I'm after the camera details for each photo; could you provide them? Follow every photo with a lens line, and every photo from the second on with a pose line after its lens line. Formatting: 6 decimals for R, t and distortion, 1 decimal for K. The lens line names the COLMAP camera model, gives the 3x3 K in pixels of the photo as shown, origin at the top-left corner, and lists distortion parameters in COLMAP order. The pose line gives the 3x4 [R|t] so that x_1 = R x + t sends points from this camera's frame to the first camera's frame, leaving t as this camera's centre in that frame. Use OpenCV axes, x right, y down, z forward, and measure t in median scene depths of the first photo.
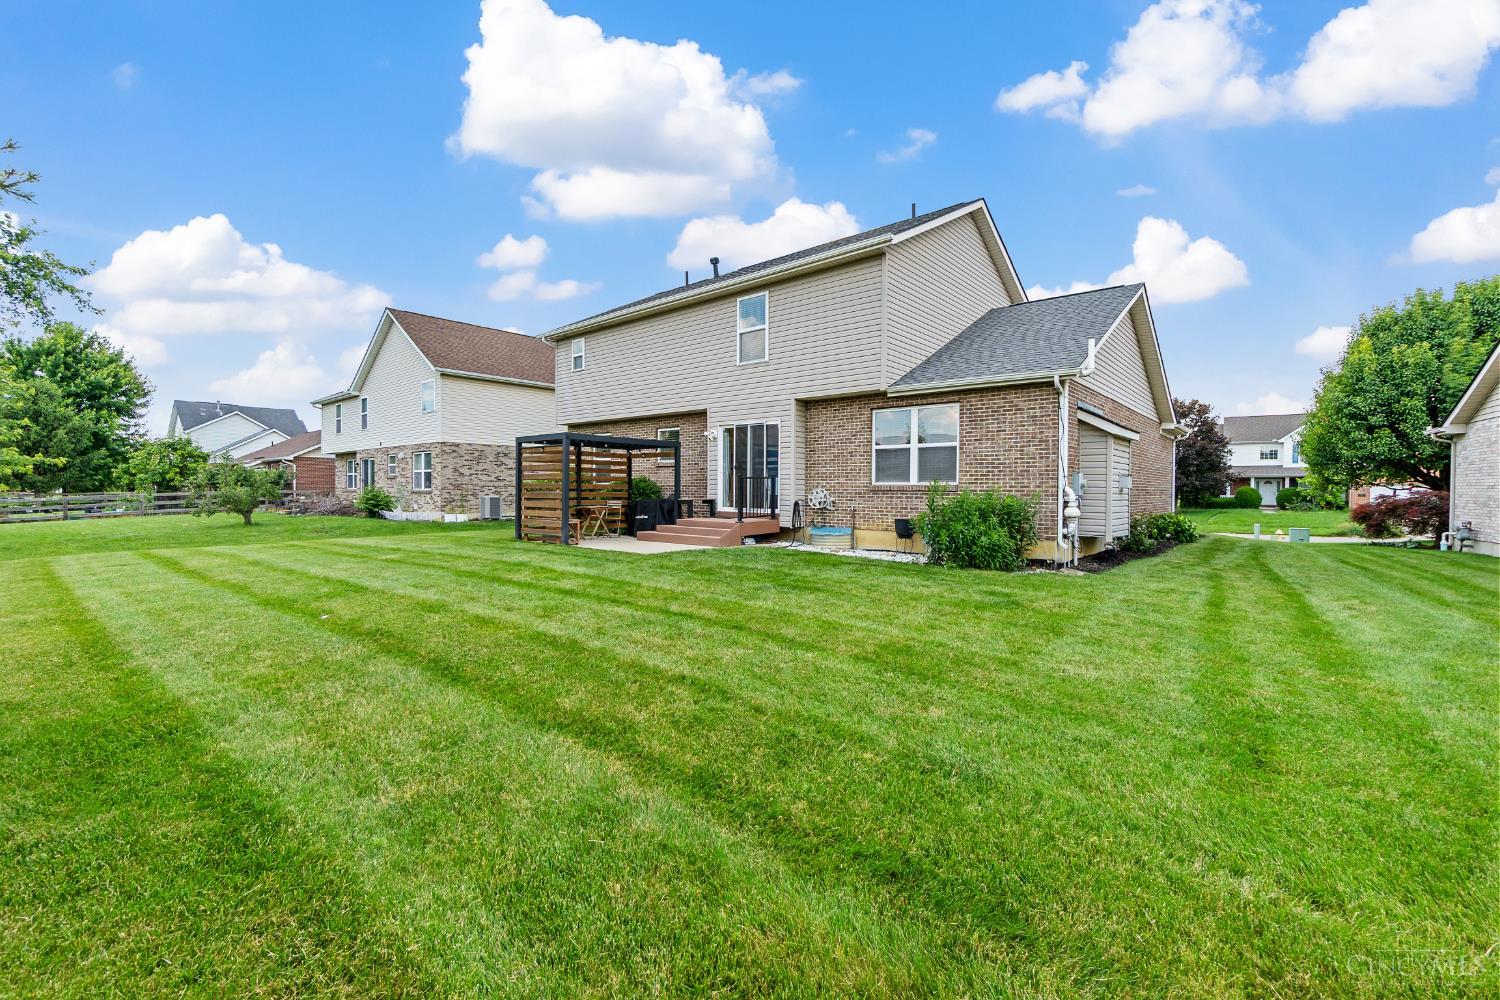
lens RADIAL K [[658.0, 0, 747.4], [0, 658.0, 468.6], [0, 0, 1]] dist [-0.020362, 0.000021]
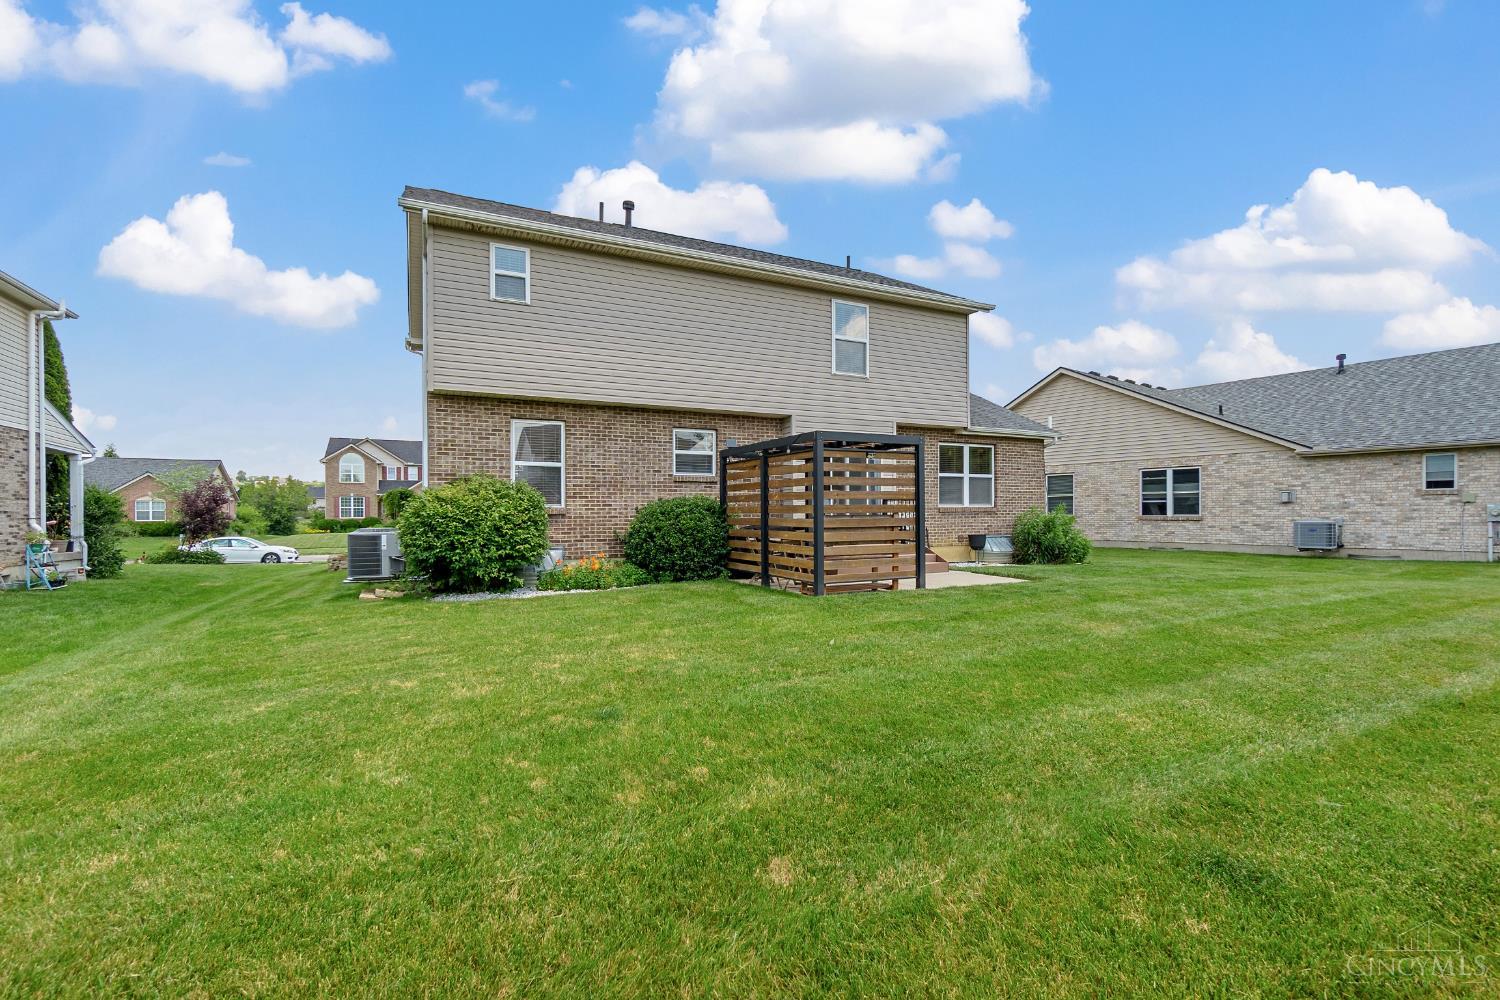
lens RADIAL K [[633.0, 0, 750.0], [0, 633.0, 500.0], [0, 0, 1]] dist [-0.018758, -0.000044]
pose [[0.390531, 0.006162, 0.920569, -0.814360], [-0.022627, 0.999740, 0.002907, 0.014143], [-0.920312, -0.021965, 0.390569, 0.735078]]
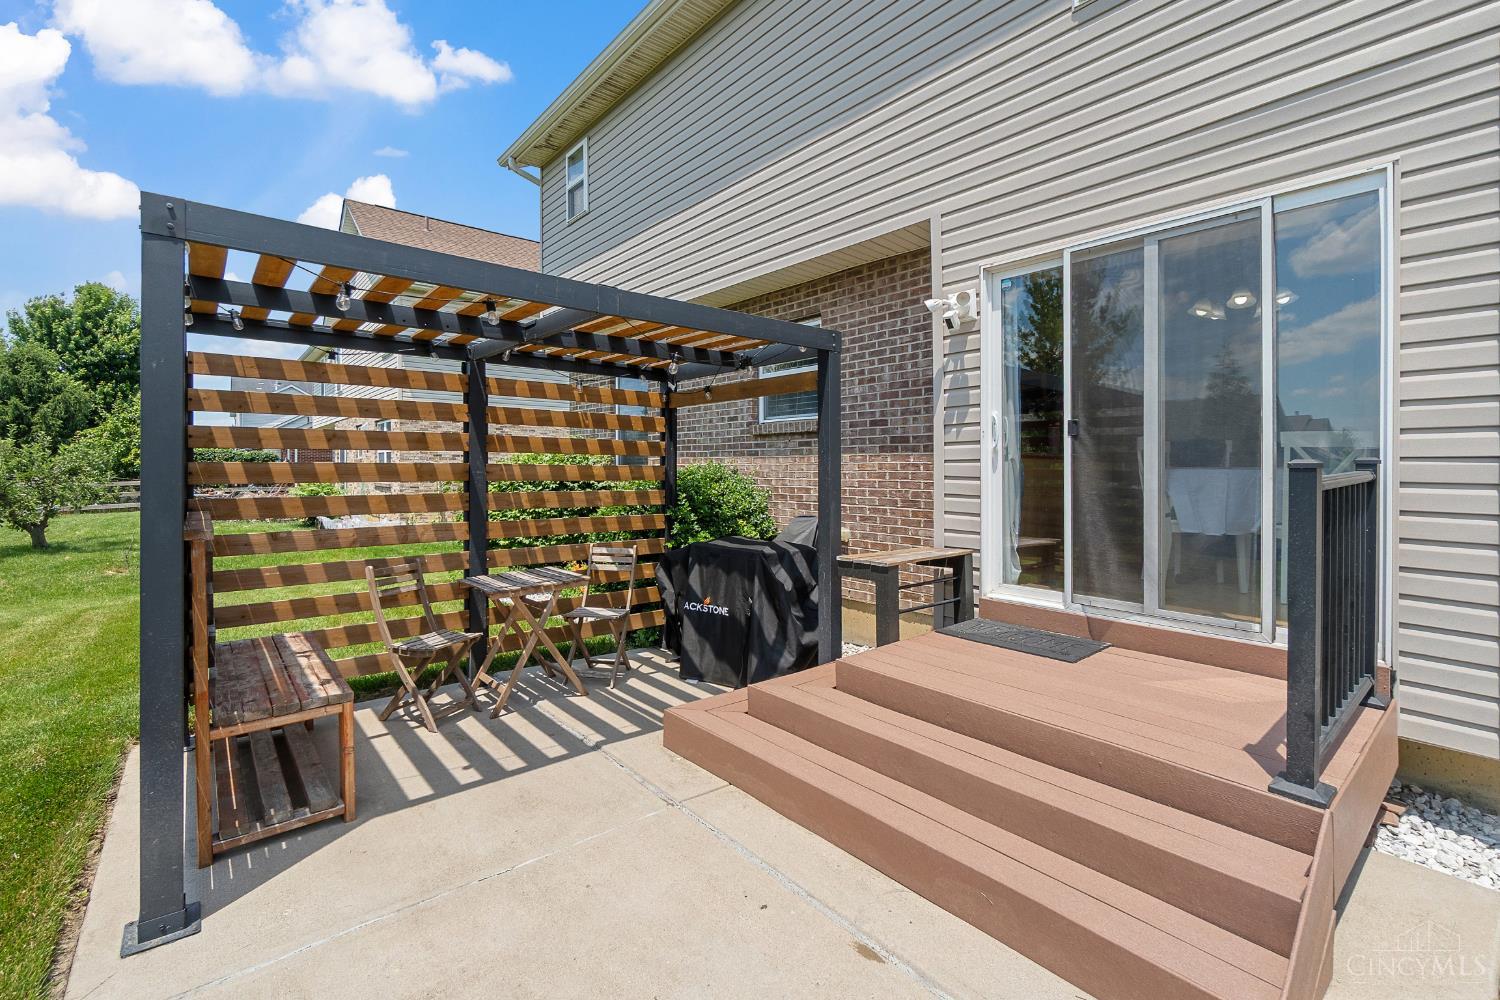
lens RADIAL K [[658.0, 0, 747.4], [0, 658.0, 468.6], [0, 0, 1]] dist [-0.020362, 0.000021]
pose [[0.986487, -0.001656, -0.163829, -0.094286], [0.007356, 0.999388, 0.034192, 0.003375], [0.163672, -0.034935, 0.985896, 0.718009]]
